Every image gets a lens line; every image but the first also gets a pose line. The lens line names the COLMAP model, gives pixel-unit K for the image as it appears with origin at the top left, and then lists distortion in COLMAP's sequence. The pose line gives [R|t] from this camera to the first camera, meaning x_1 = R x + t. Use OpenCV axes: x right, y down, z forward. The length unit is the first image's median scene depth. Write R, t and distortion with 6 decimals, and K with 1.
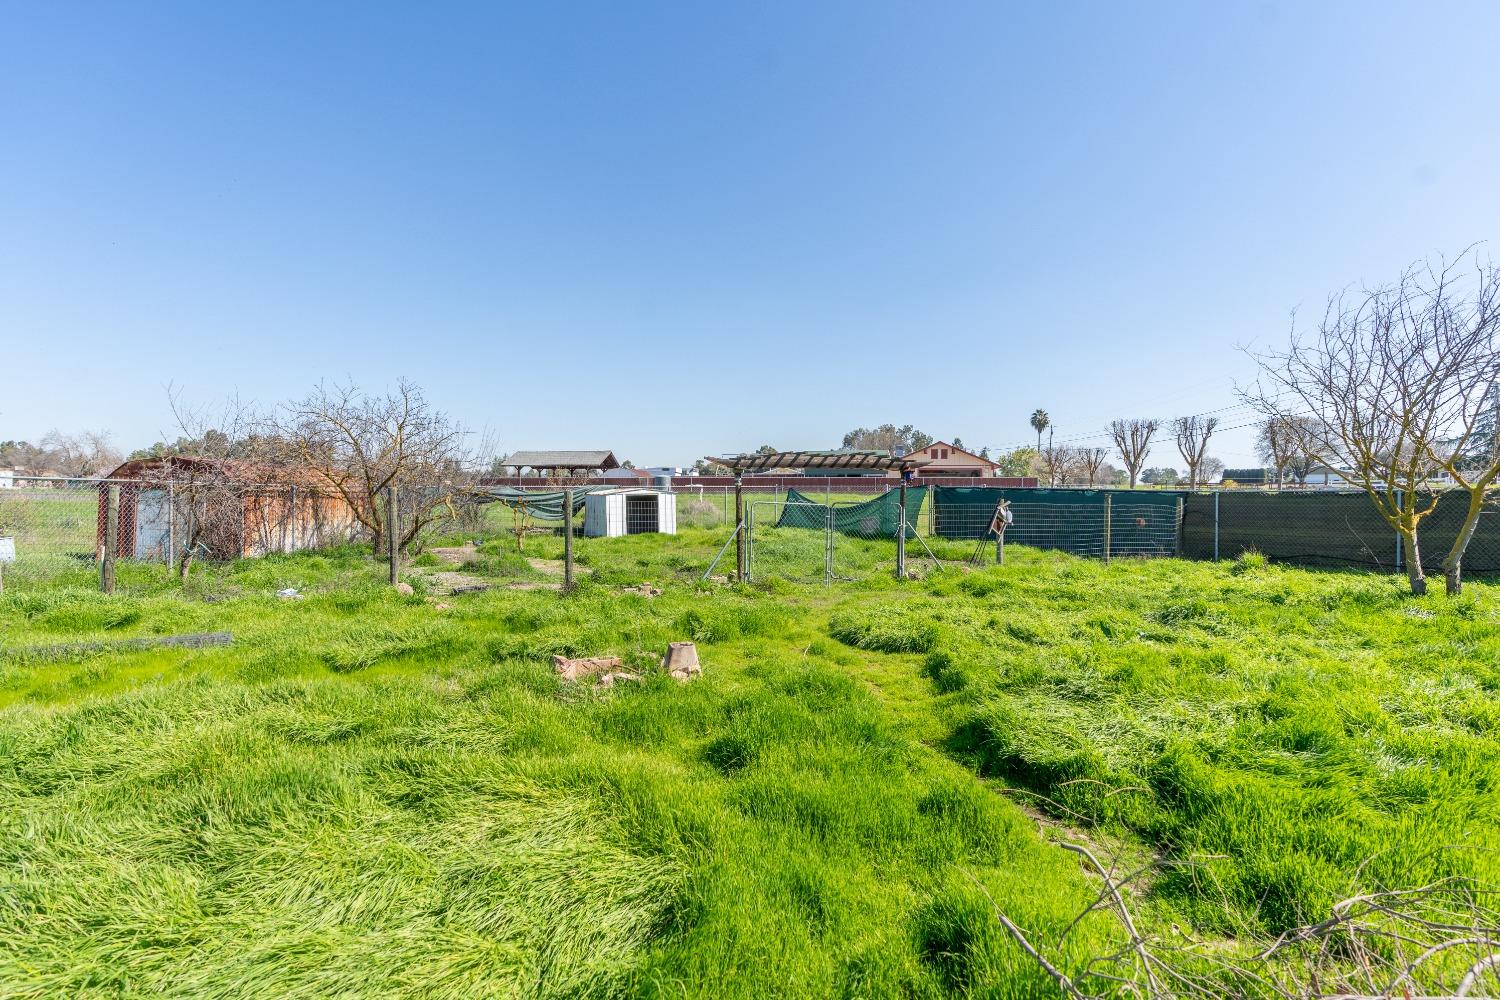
lens RADIAL K [[675.8, 0, 748.0], [0, 675.8, 499.0], [0, 0, 1]] dist [-0.003671, -0.000019]
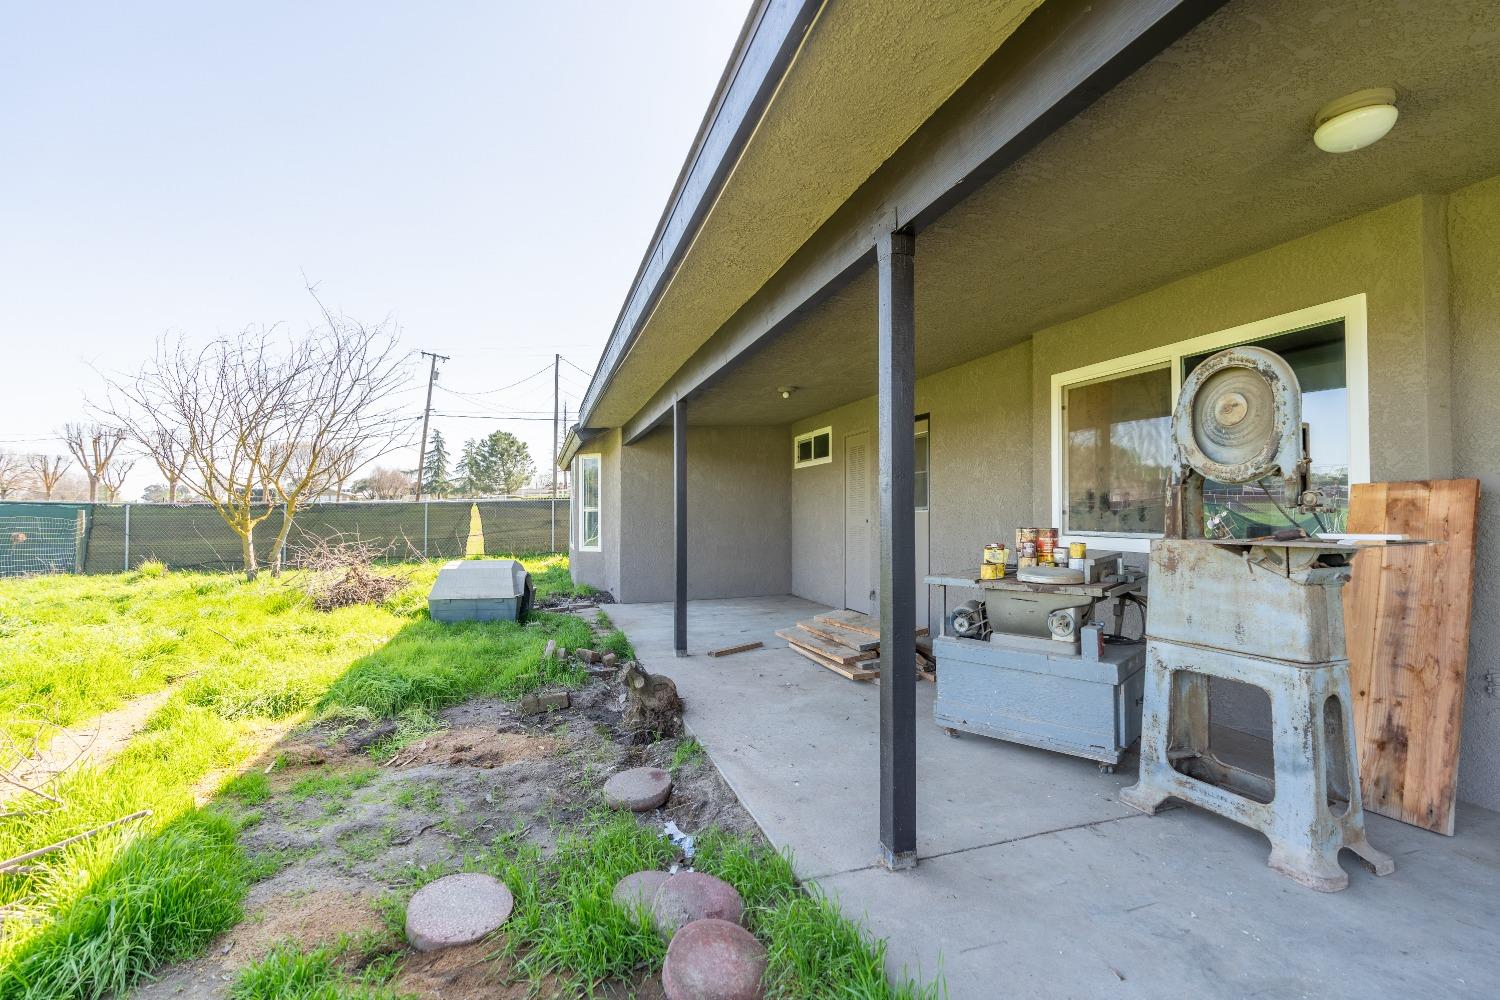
lens RADIAL K [[675.8, 0, 748.0], [0, 675.8, 499.0], [0, 0, 1]] dist [-0.003671, -0.000019]
pose [[0.306231, 0.019495, 0.951758, 0.023084], [0.007997, 0.999702, -0.023050, 0.008416], [-0.951924, 0.014670, 0.305984, -0.120451]]
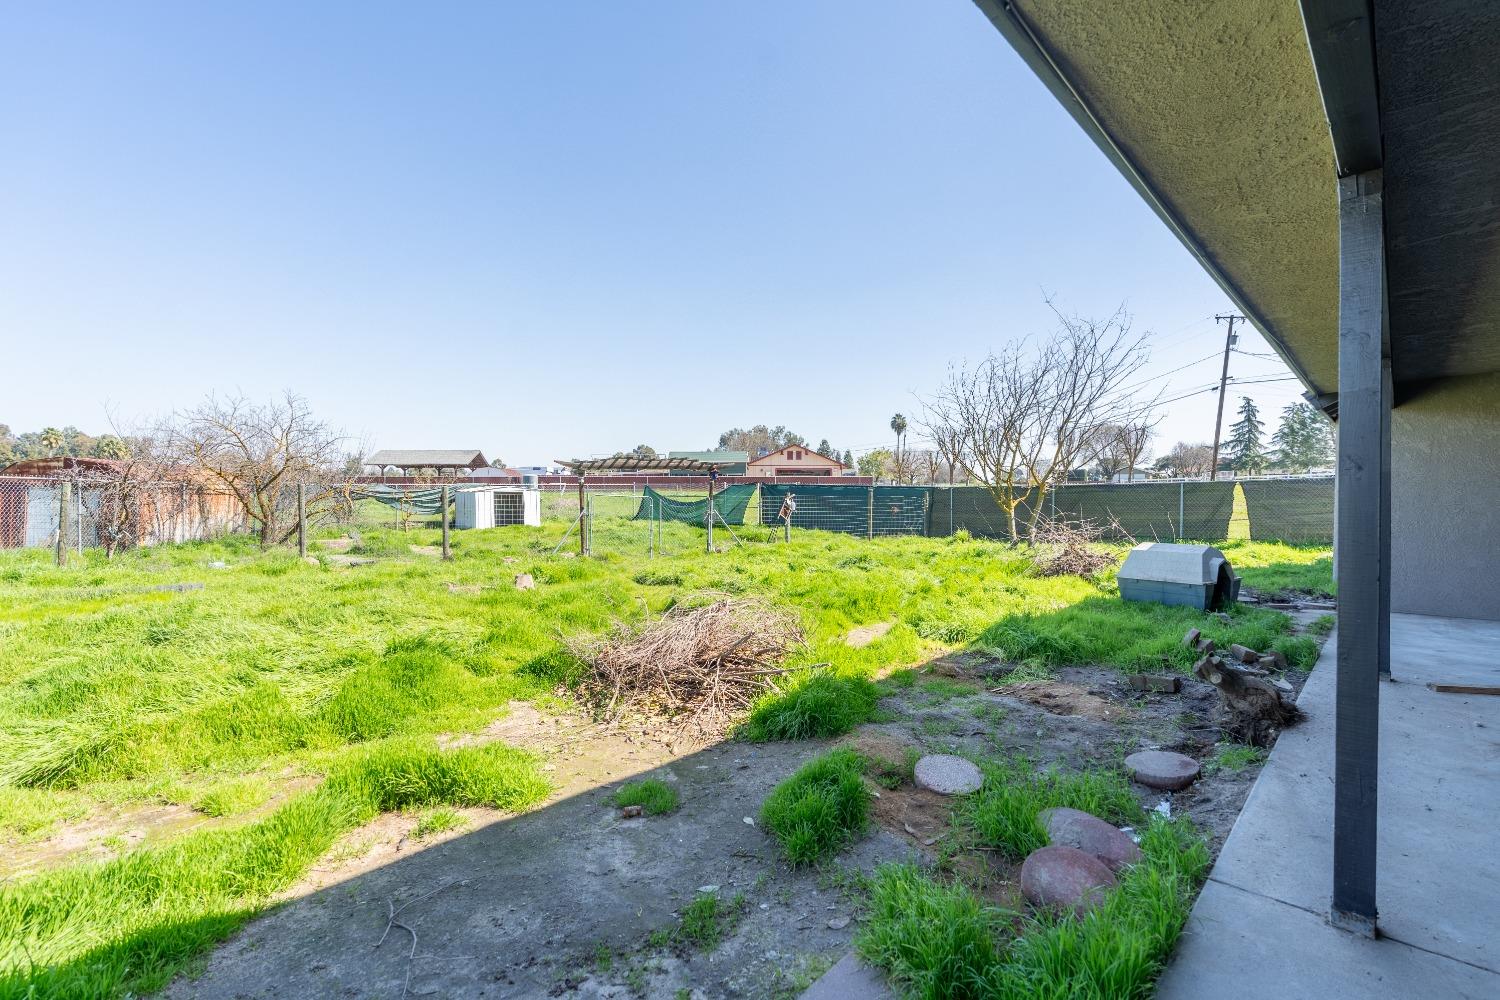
lens RADIAL K [[675.8, 0, 748.0], [0, 675.8, 499.0], [0, 0, 1]] dist [-0.003671, -0.000019]
pose [[0.984293, -0.005273, 0.176467, 0.038515], [0.005030, 0.999986, 0.001826, 0.006130], [-0.176474, -0.000909, 0.984305, -0.185924]]
